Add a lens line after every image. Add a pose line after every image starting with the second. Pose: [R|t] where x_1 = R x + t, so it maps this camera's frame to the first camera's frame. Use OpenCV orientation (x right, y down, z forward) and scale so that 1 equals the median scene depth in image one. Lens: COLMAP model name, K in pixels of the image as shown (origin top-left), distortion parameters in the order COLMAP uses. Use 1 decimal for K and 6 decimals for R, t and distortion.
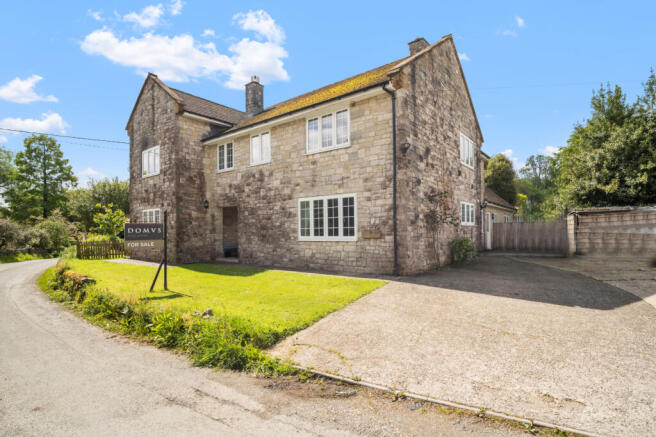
lens RADIAL K [[295.4, 0, 294.3], [0, 295.4, 221.9], [0, 0, 1]] dist [-0.001536, -0.000273]
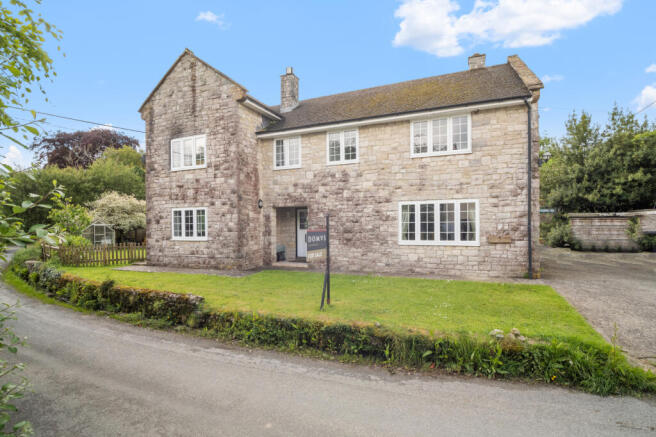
lens RADIAL K [[295.4, 0, 294.3], [0, 295.4, 221.9], [0, 0, 1]] dist [-0.001536, -0.000273]
pose [[0.971695, 0.004085, 0.236204, -0.487130], [-0.007310, 0.999892, 0.012779, -0.019567], [-0.236126, -0.014144, 0.971619, 0.112932]]
